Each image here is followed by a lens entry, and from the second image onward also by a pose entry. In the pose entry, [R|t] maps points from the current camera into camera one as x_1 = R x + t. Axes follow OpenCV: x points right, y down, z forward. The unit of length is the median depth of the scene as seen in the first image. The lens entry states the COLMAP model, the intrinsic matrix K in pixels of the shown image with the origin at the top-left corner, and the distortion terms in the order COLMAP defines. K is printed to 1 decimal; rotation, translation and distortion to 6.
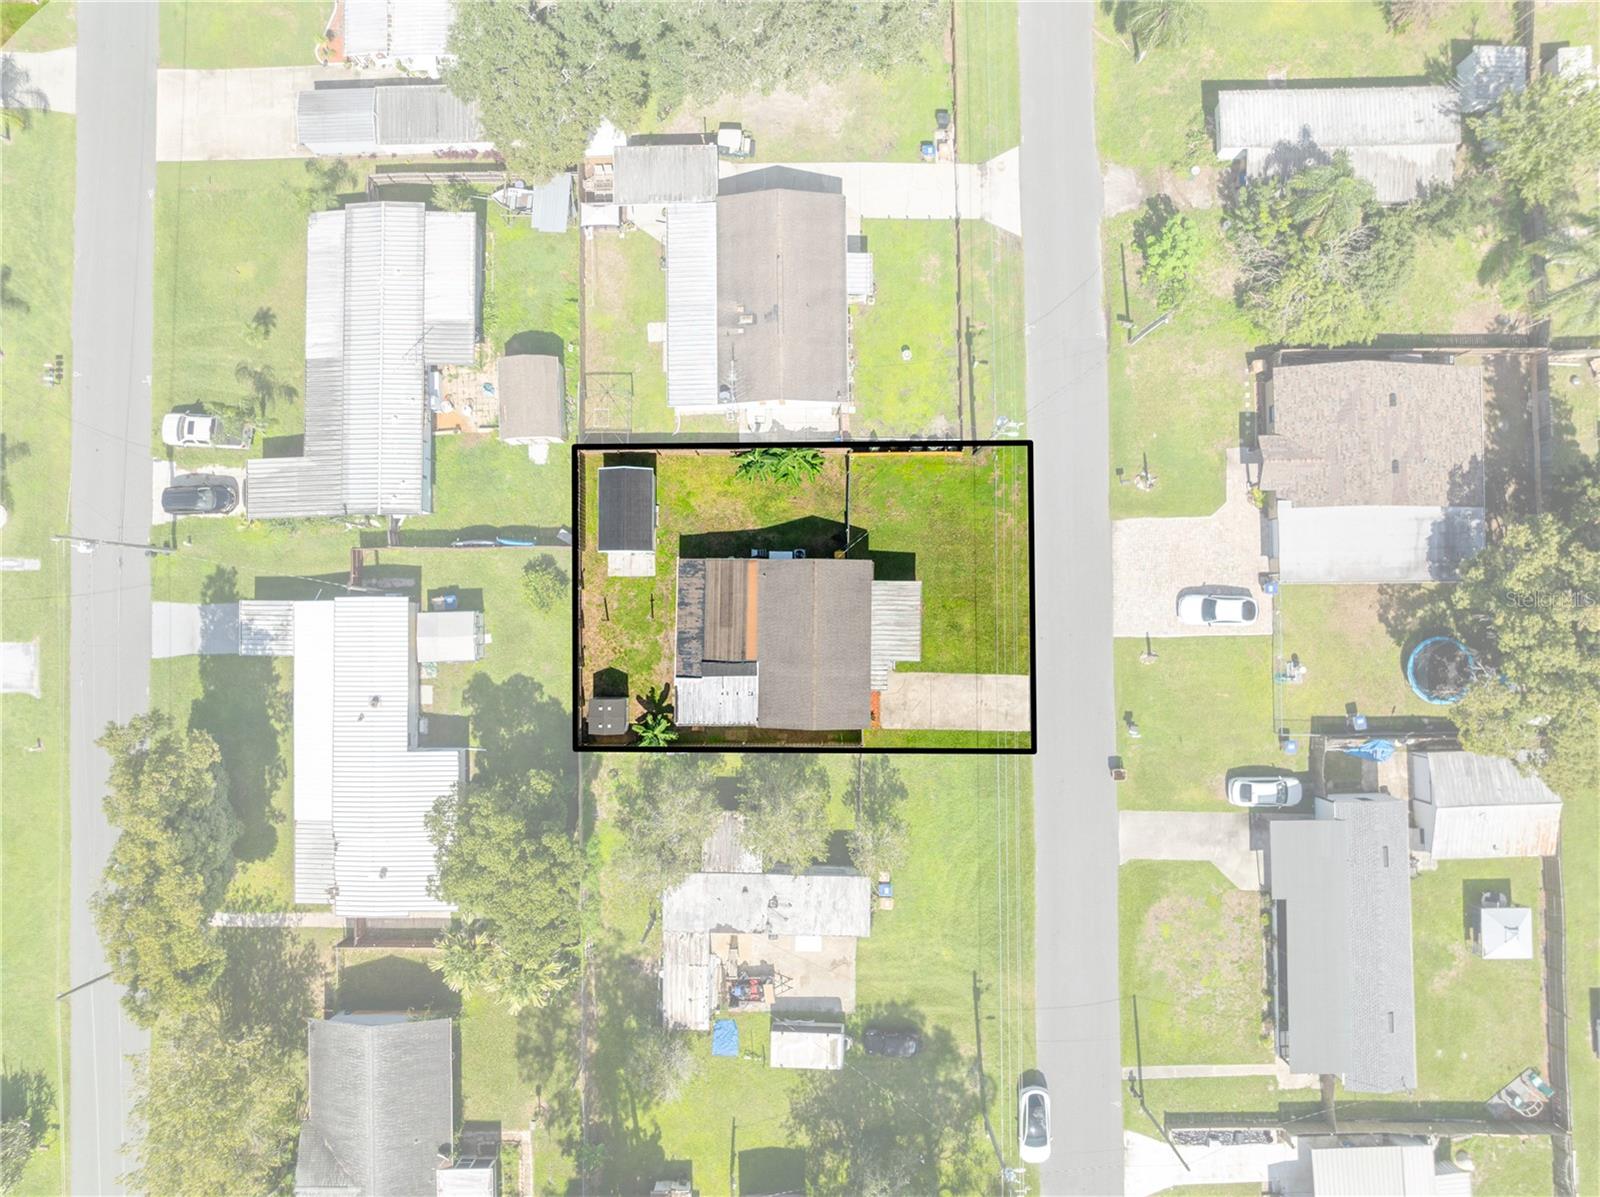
lens RADIAL K [[1127.2, 0, 802.8], [0, 1127.2, 597.8], [0, 0, 1]] dist [-0.034333, 0.002396]
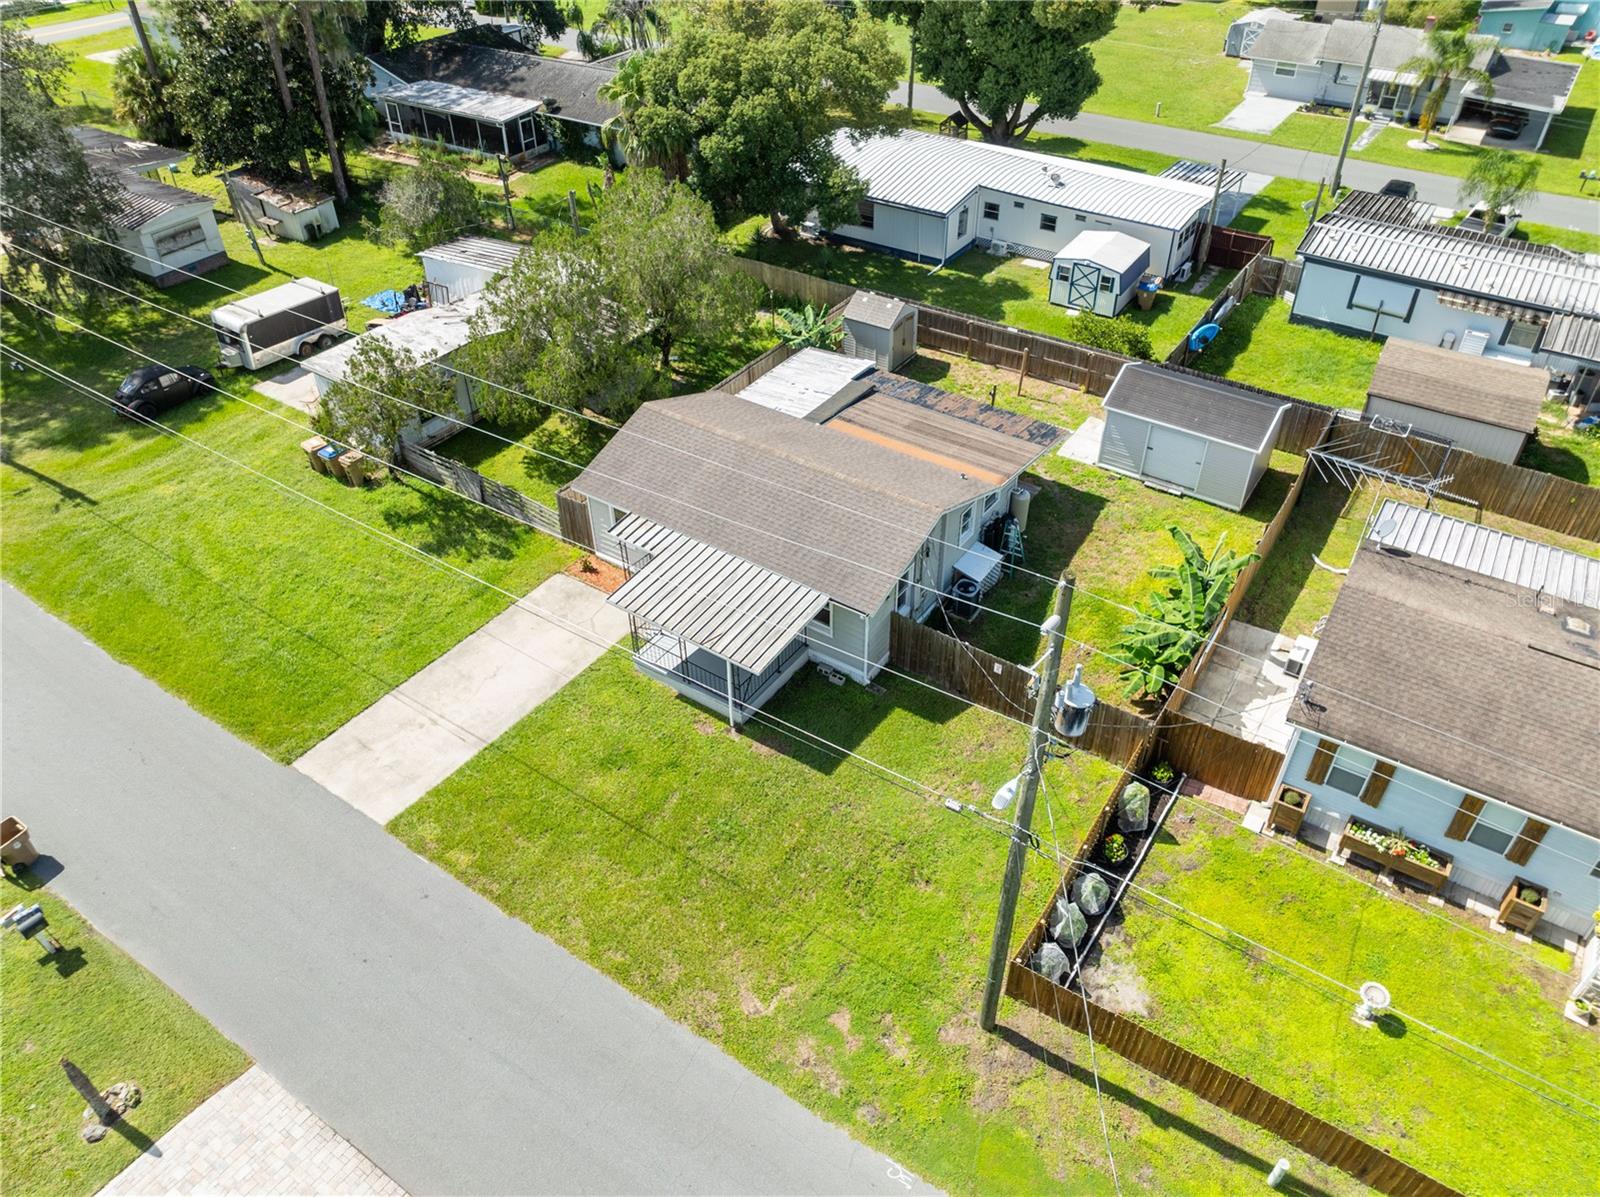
lens RADIAL K [[1127.2, 0, 801.9], [0, 1127.2, 598.0], [0, 0, 1]] dist [-0.034333, 0.002396]
pose [[-0.561979, 0.528760, -0.636076, 0.319488], [-0.826551, -0.329695, 0.456195, -0.188880], [0.031507, 0.782122, 0.622329, 0.716712]]
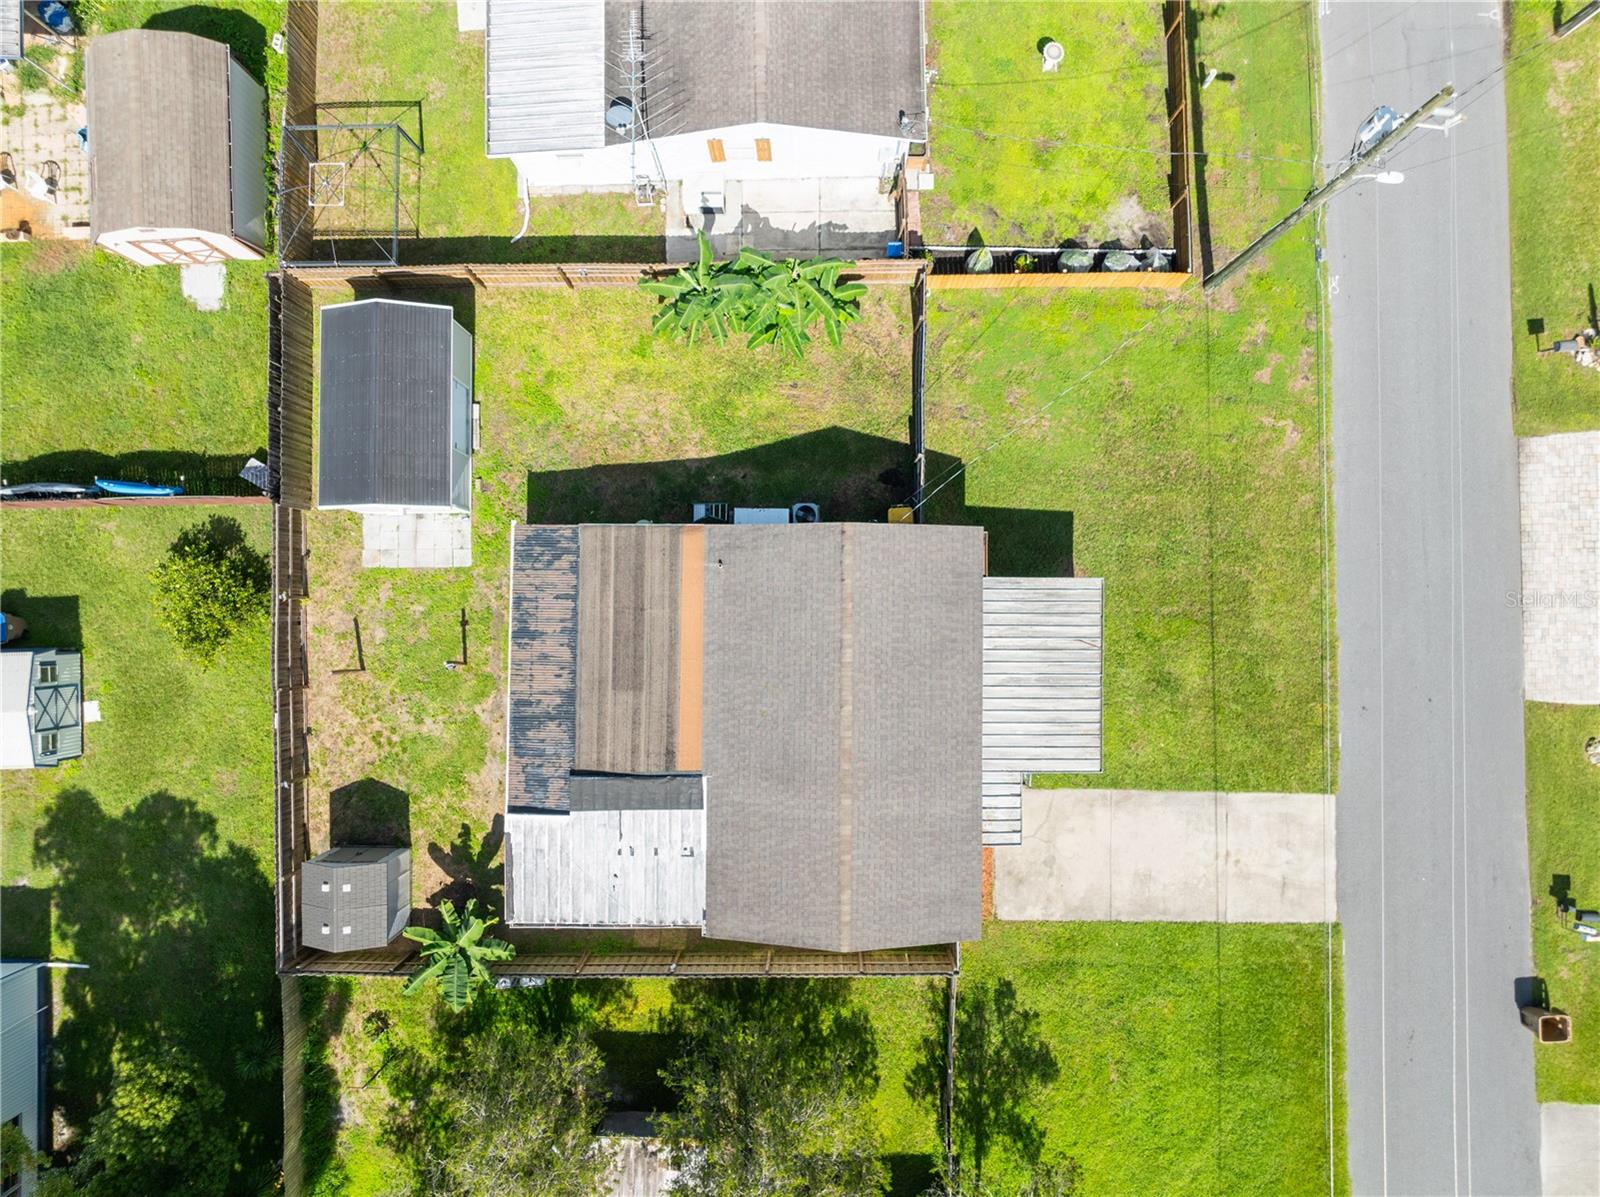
lens RADIAL K [[1127.2, 0, 800.4], [0, 1127.2, 598.1], [0, 0, 1]] dist [-0.034333, 0.002396]
pose [[0.999997, -0.002268, 0.000167, -0.005094], [0.002267, 0.999979, 0.006062, -0.009719], [-0.000181, -0.006061, 0.999982, 0.570761]]
